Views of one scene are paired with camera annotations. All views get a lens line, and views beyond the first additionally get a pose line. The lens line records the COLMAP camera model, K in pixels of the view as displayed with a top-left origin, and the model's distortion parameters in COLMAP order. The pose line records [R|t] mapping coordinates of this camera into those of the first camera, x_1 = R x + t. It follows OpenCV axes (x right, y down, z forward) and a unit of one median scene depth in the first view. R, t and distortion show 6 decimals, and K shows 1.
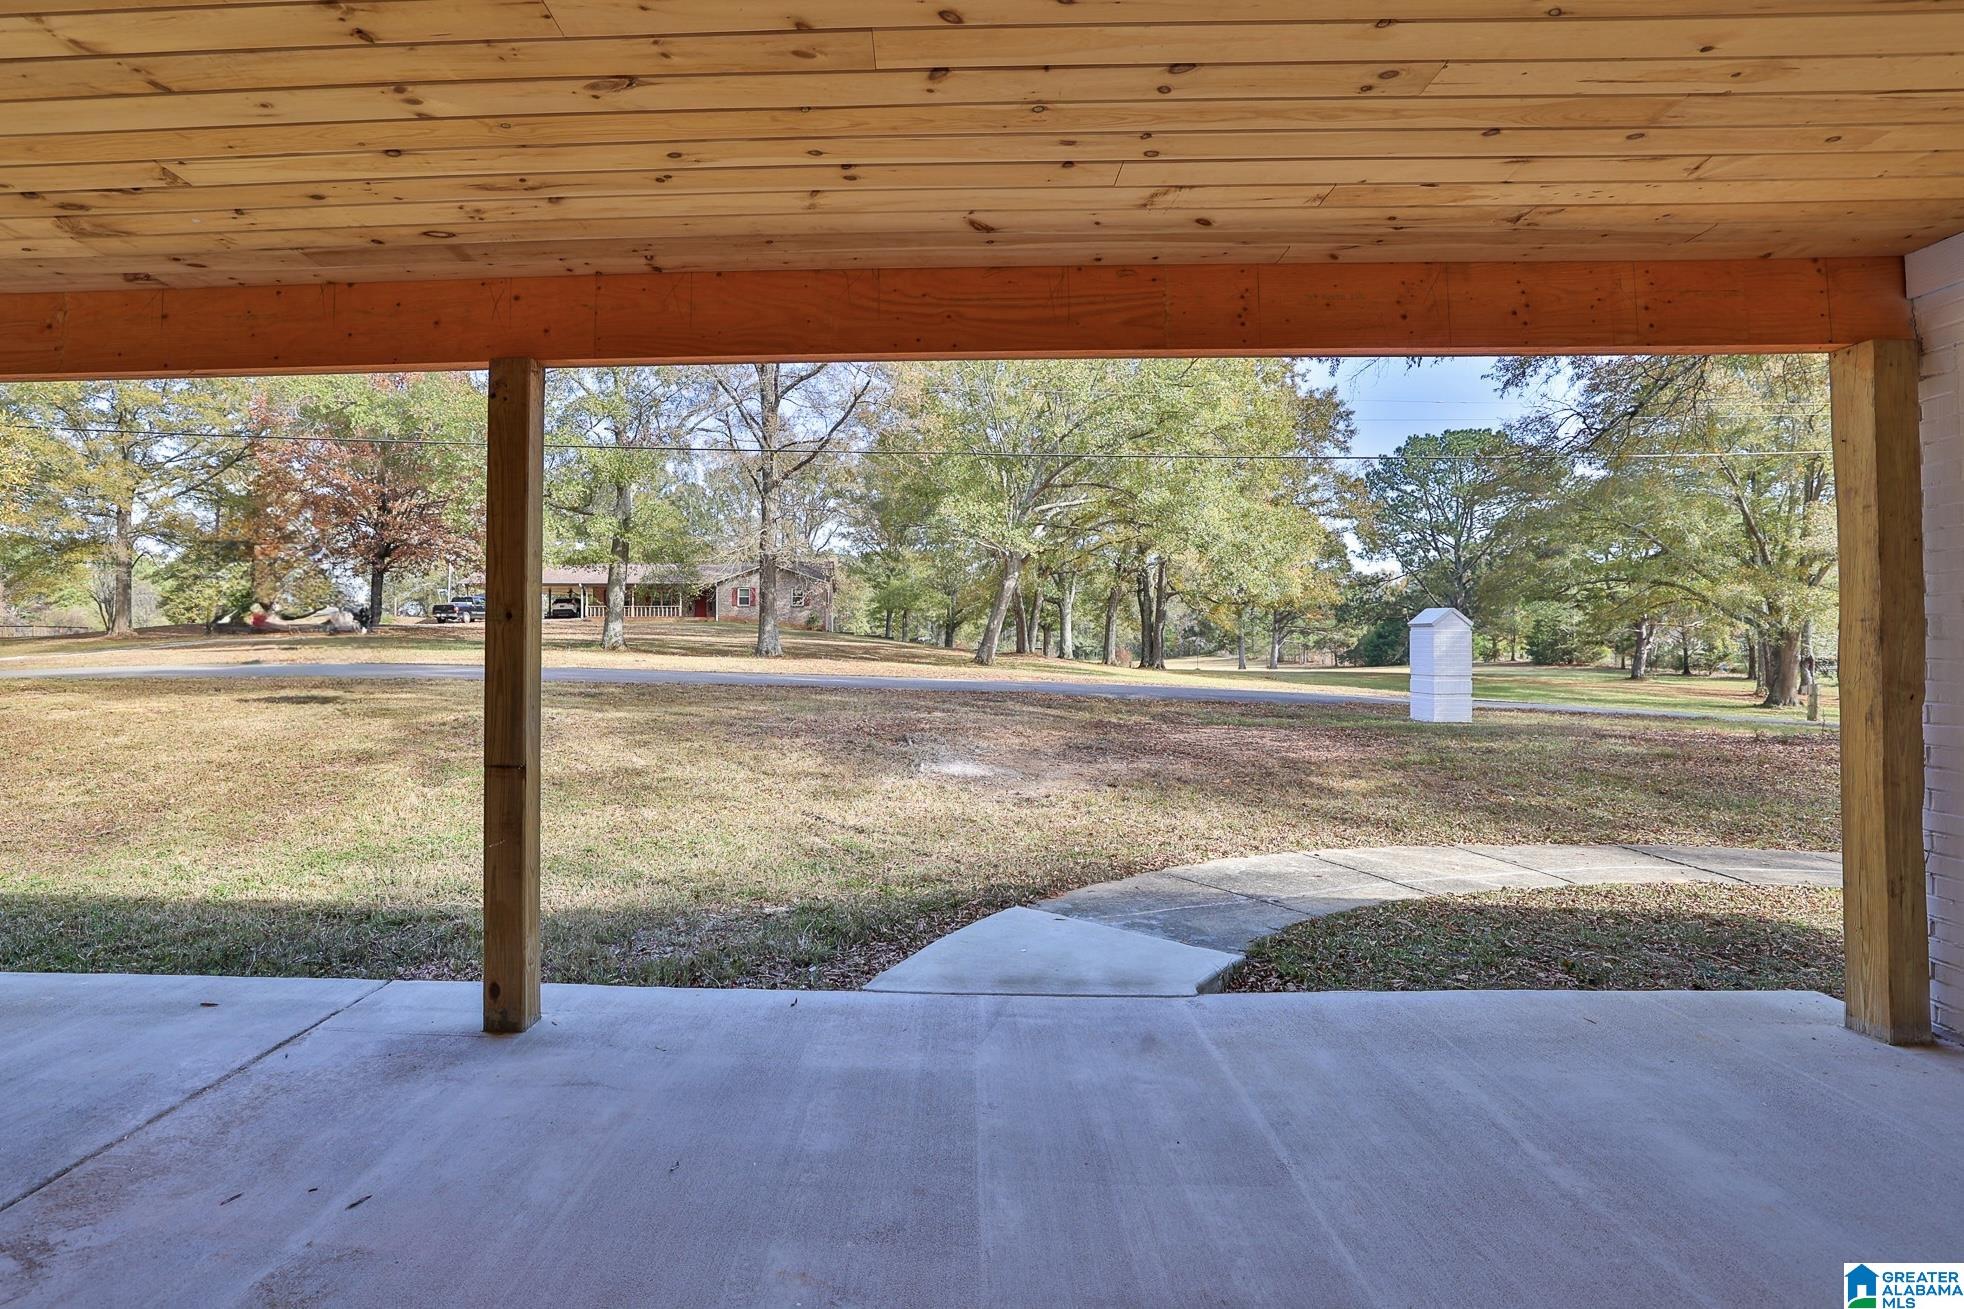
lens RADIAL K [[938.6, 0, 928.3], [0, 938.6, 630.8], [0, 0, 1]] dist [-0.053972, 0.020885]
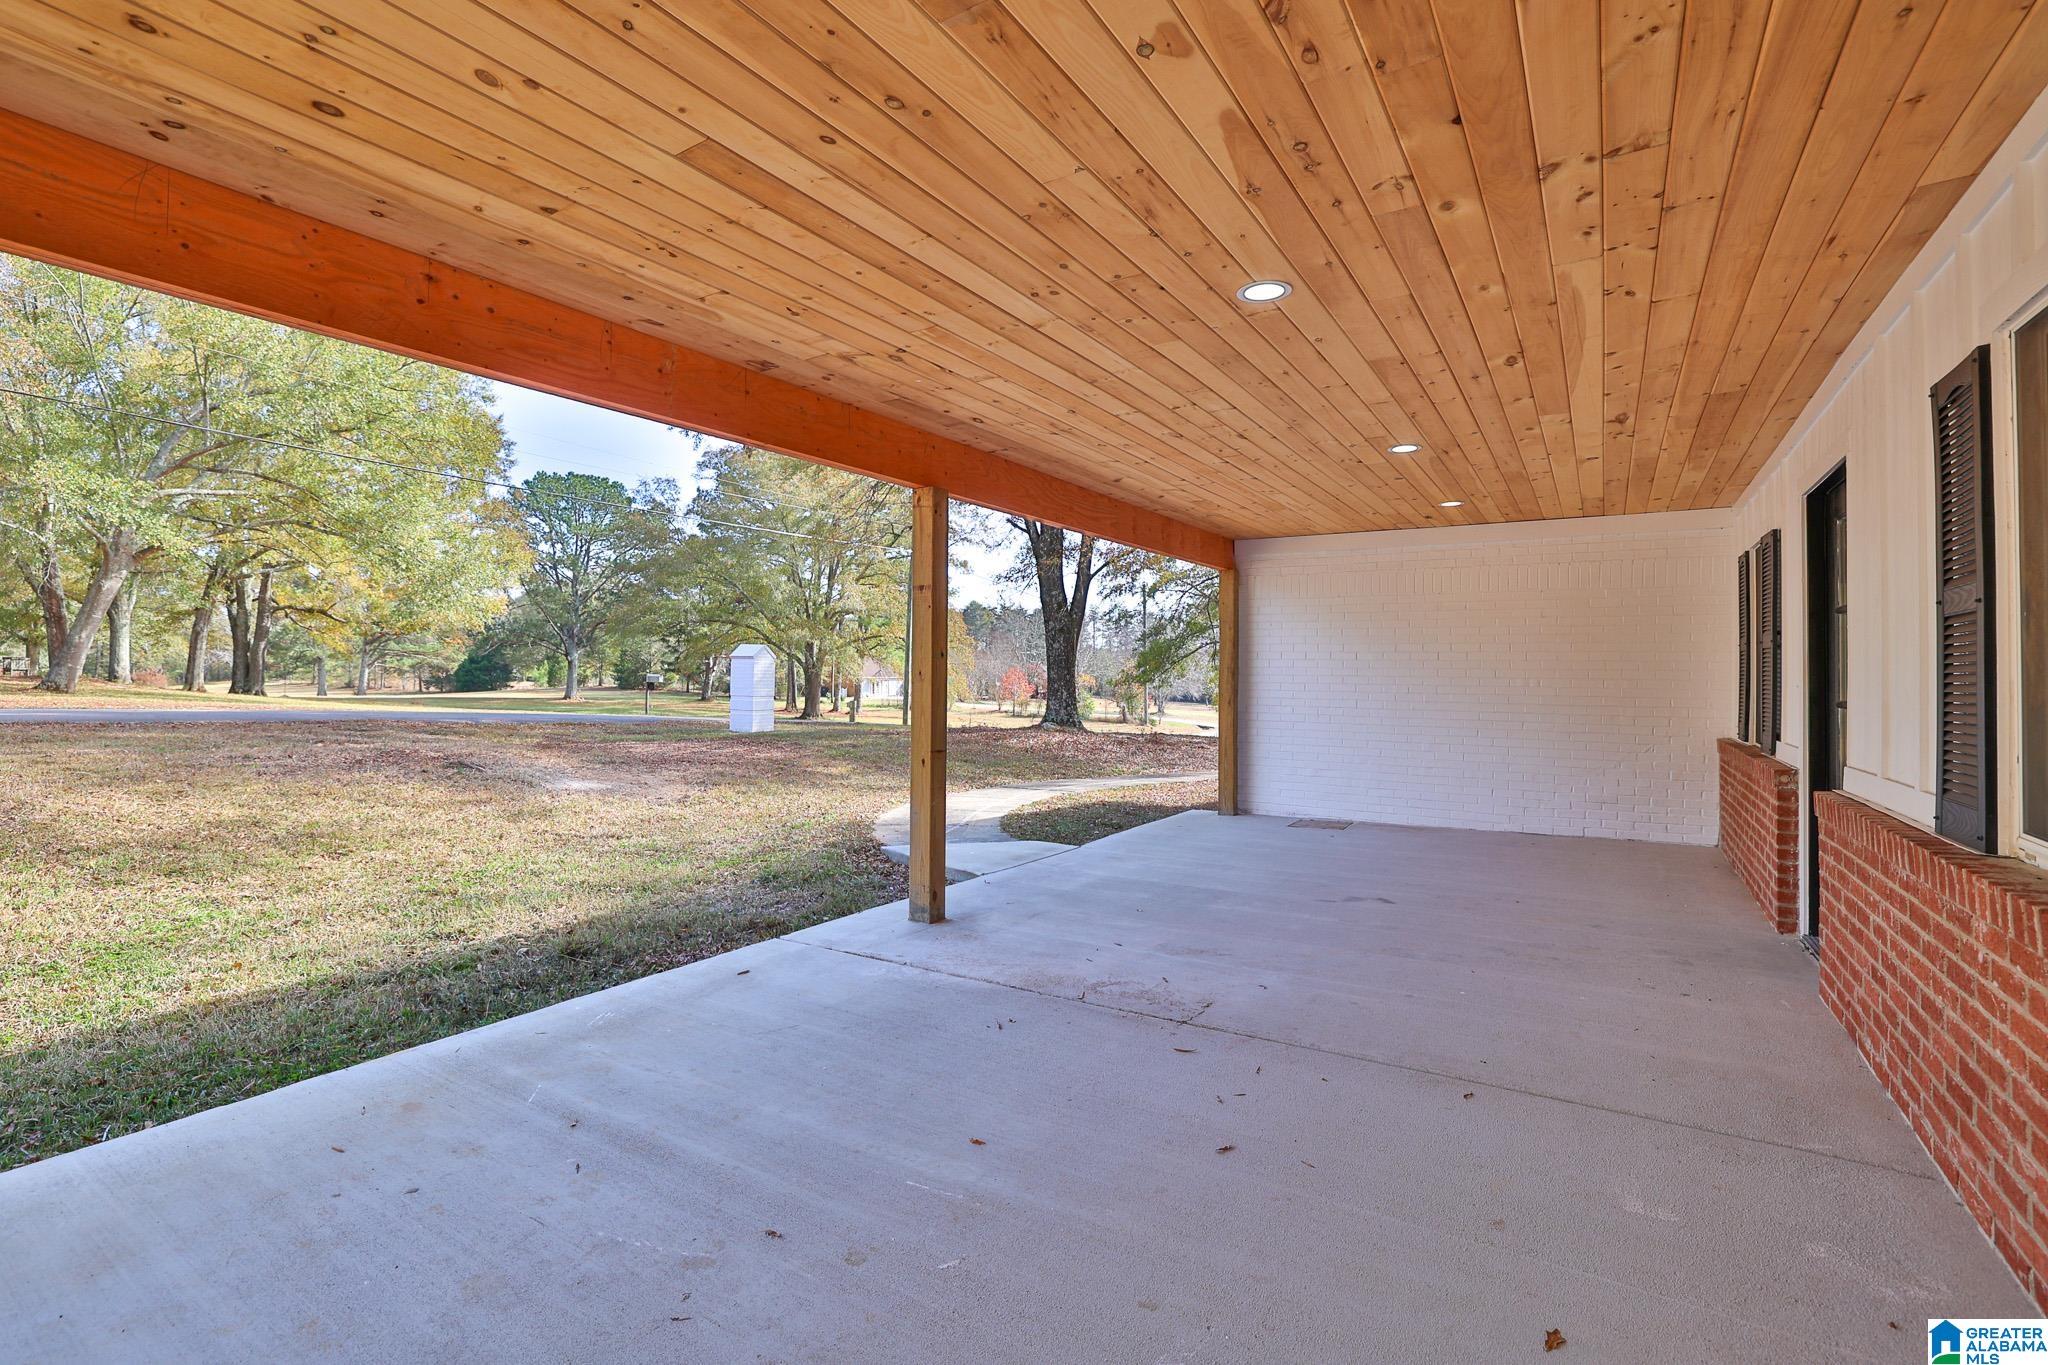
lens RADIAL K [[934.9, 0, 997.0], [0, 934.9, 667.5], [0, 0, 1]] dist [-0.050728, 0.019817]
pose [[0.526867, 0.013160, 0.849846, -0.304950], [-0.023450, 0.999725, -0.000943, 0.000701], [-0.849624, -0.019432, 0.527030, 0.015653]]
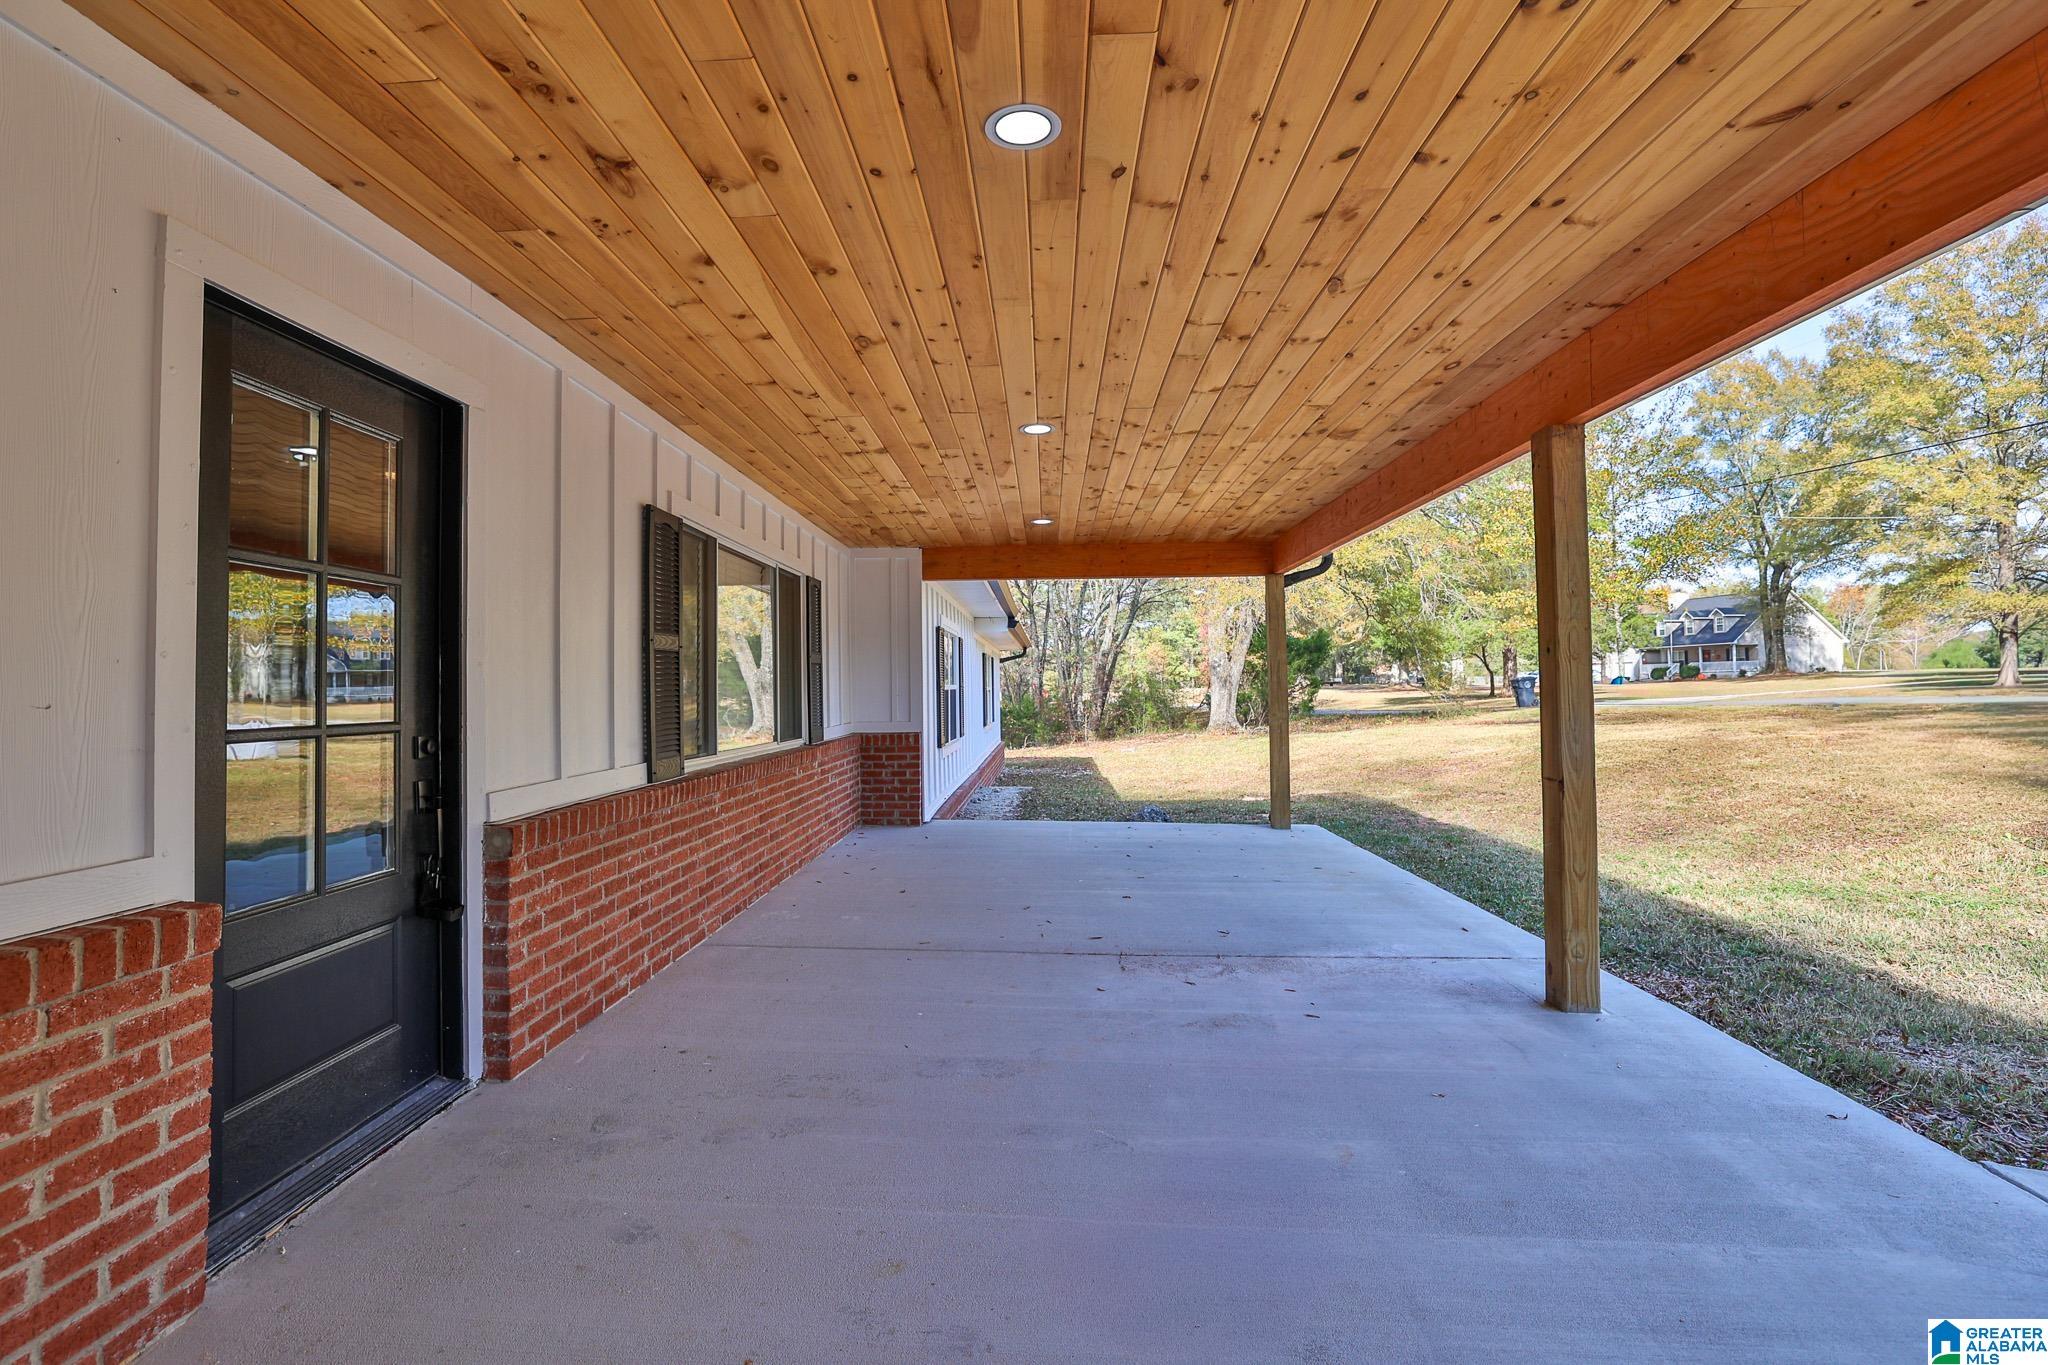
lens RADIAL K [[950.3, 0, 986.3], [0, 950.3, 663.6], [0, 0, 1]] dist [-0.050703, 0.020395]
pose [[-0.039219, -0.024151, -0.998939, 0.132025], [0.031460, 0.999182, -0.025393, 0.001549], [0.998735, -0.032422, -0.038428, 0.058926]]
